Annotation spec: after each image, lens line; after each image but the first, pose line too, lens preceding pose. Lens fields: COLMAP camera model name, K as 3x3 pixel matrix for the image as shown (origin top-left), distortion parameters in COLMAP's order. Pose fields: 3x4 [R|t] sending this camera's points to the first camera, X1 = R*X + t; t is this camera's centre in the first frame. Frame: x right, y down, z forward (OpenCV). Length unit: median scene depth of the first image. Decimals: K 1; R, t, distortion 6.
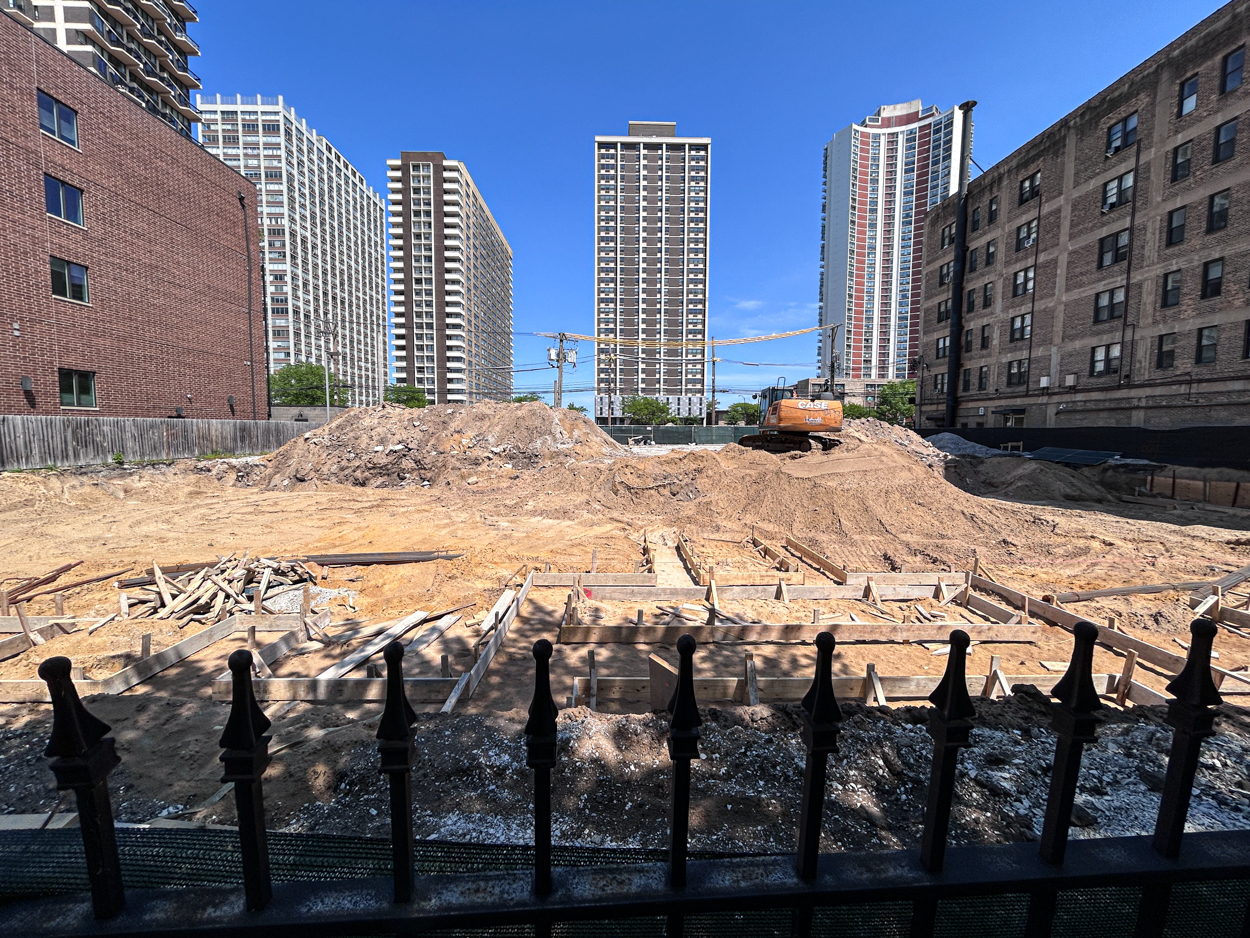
lens RADIAL K [[514.0, 0, 621.3], [0, 514.0, 466.8], [0, 0, 1]] dist [-0.004160, 0.002509]
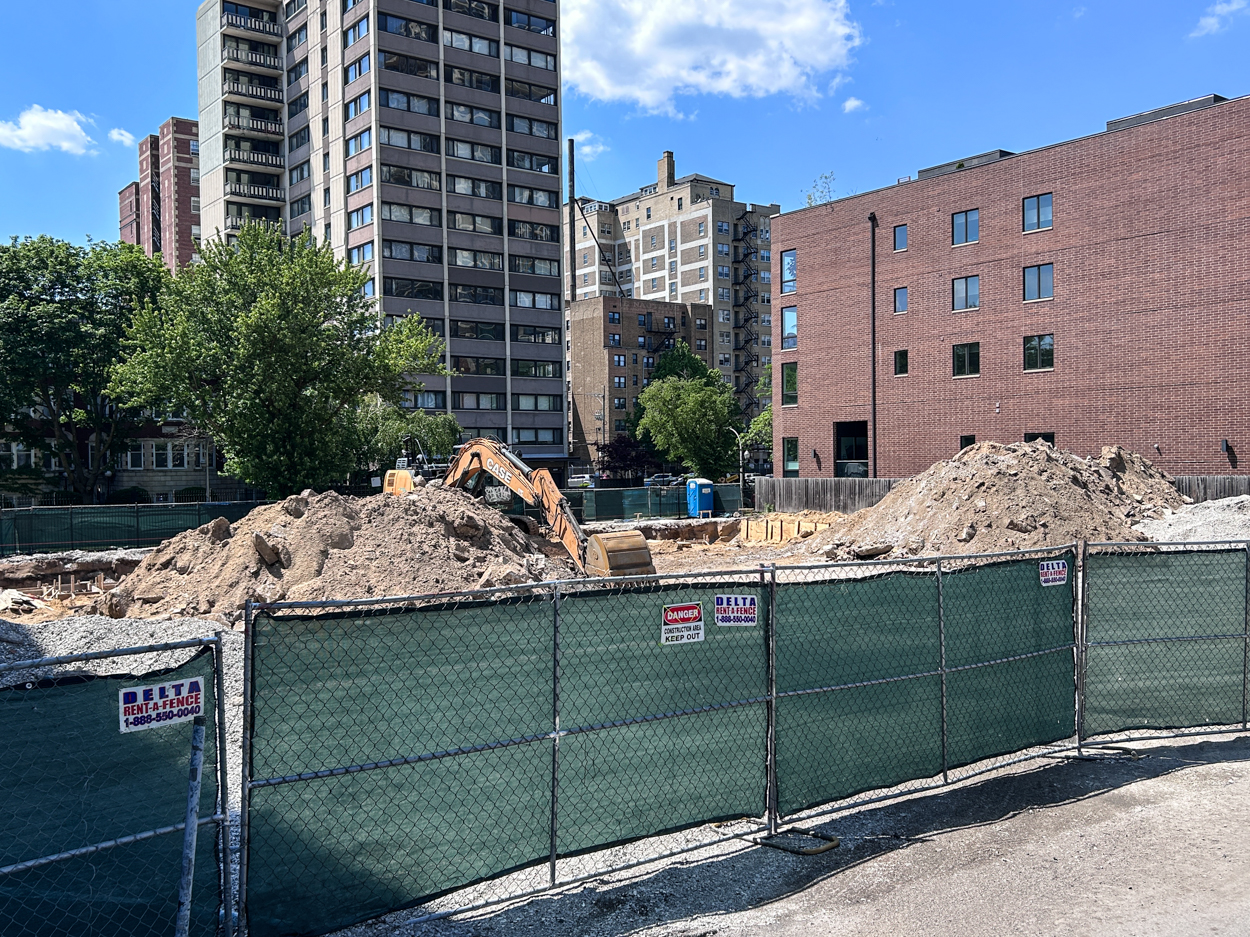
lens RADIAL K [[1168.3, 0, 615.7], [0, 1168.3, 476.1], [0, 0, 1]] dist [0.048356, 0.000000]
pose [[-0.802380, 0.014614, -0.596634, 0.180743], [-0.028570, 0.997613, 0.062858, -0.036061], [0.596129, 0.067482, -0.800048, 0.388749]]
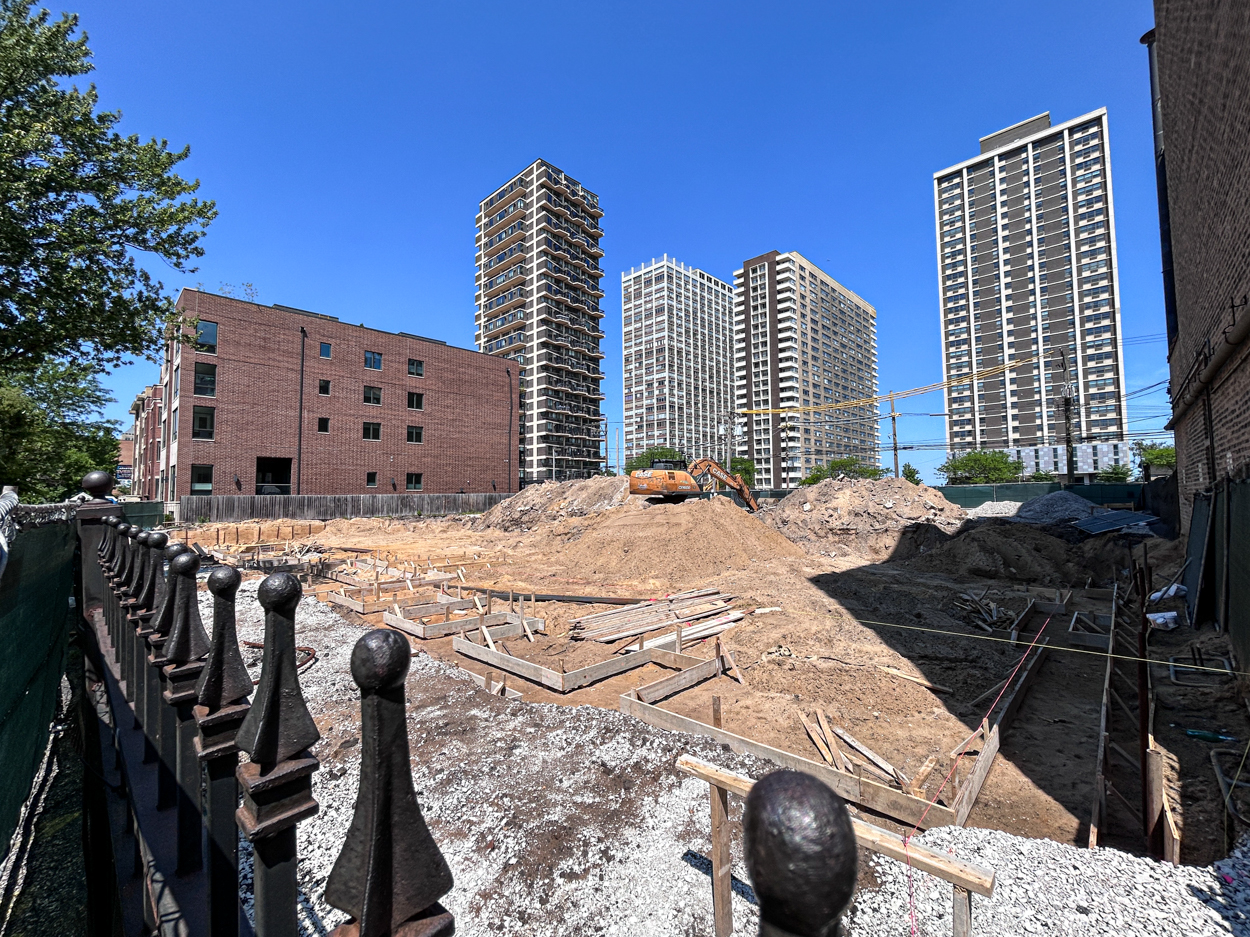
lens RADIAL K [[514.0, 0, 618.1], [0, 514.0, 469.7], [0, 0, 1]] dist [-0.004160, 0.002509]
pose [[0.707647, -0.052519, -0.704612, 0.181180], [-0.032972, 0.993693, -0.107180, 0.001066], [0.705797, 0.099078, 0.701452, 0.008821]]
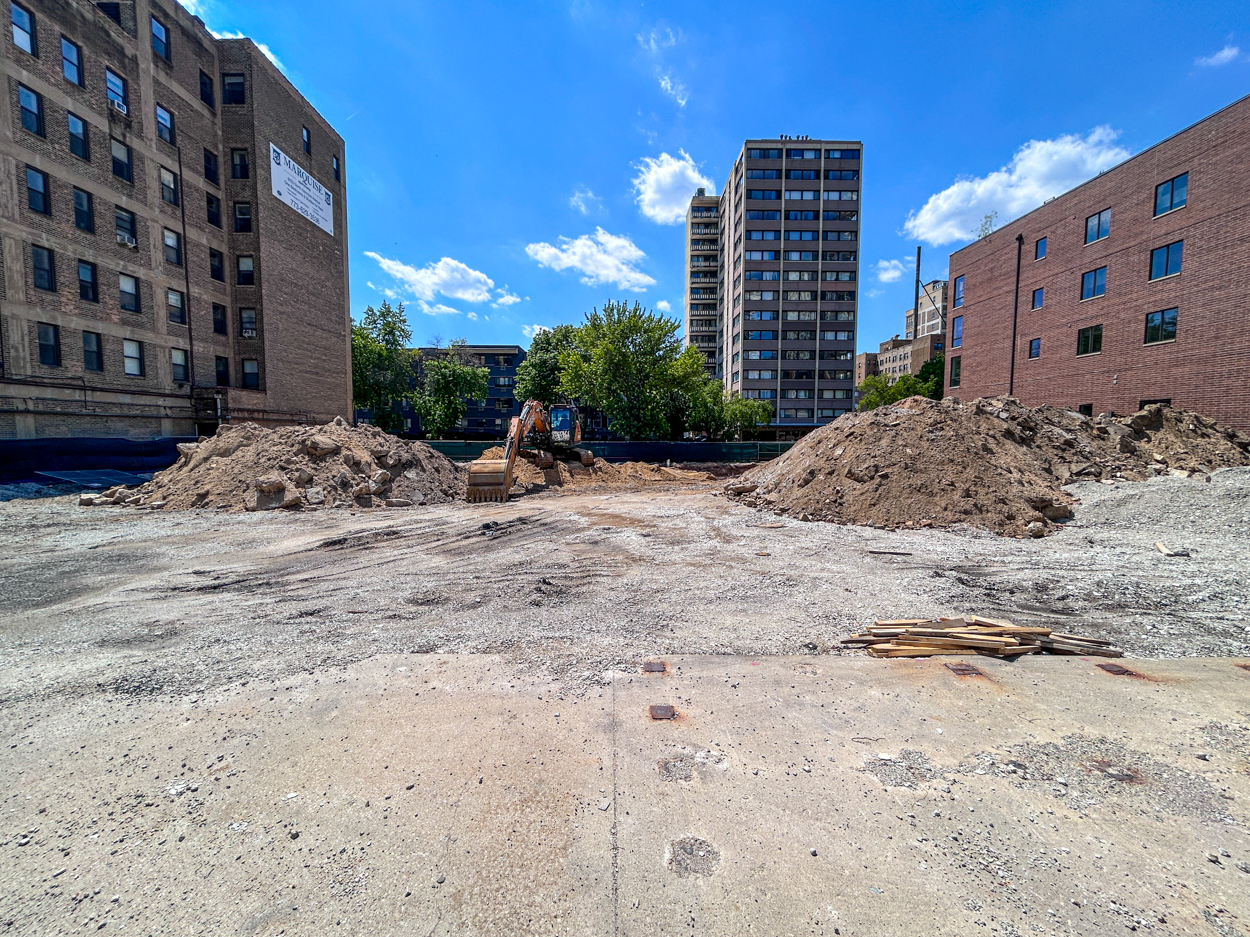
lens RADIAL K [[514.0, 0, 620.8], [0, 514.0, 468.9], [0, 0, 1]] dist [-0.004160, 0.002509]
pose [[-0.999935, -0.009157, 0.006842, 0.029006], [-0.008143, 0.990699, 0.135825, -0.028583], [-0.008022, 0.135760, -0.990709, 0.351576]]
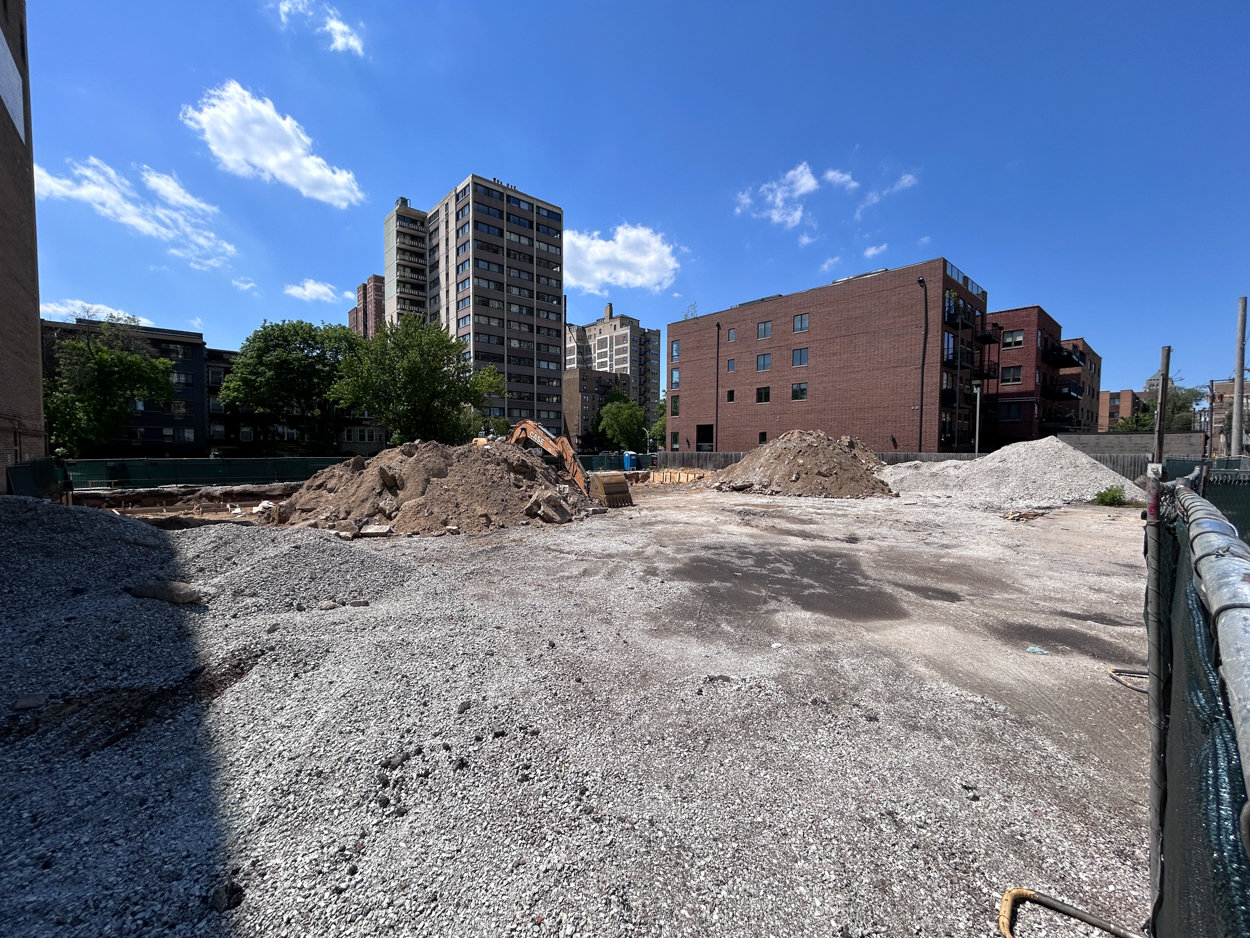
lens RADIAL K [[514.0, 0, 617.0], [0, 514.0, 473.9], [0, 0, 1]] dist [-0.004160, 0.002509]
pose [[-0.756950, 0.024230, -0.653024, 0.157763], [-0.052017, 0.993907, 0.097173, -0.028367], [0.651400, 0.107523, -0.751077, 0.344318]]
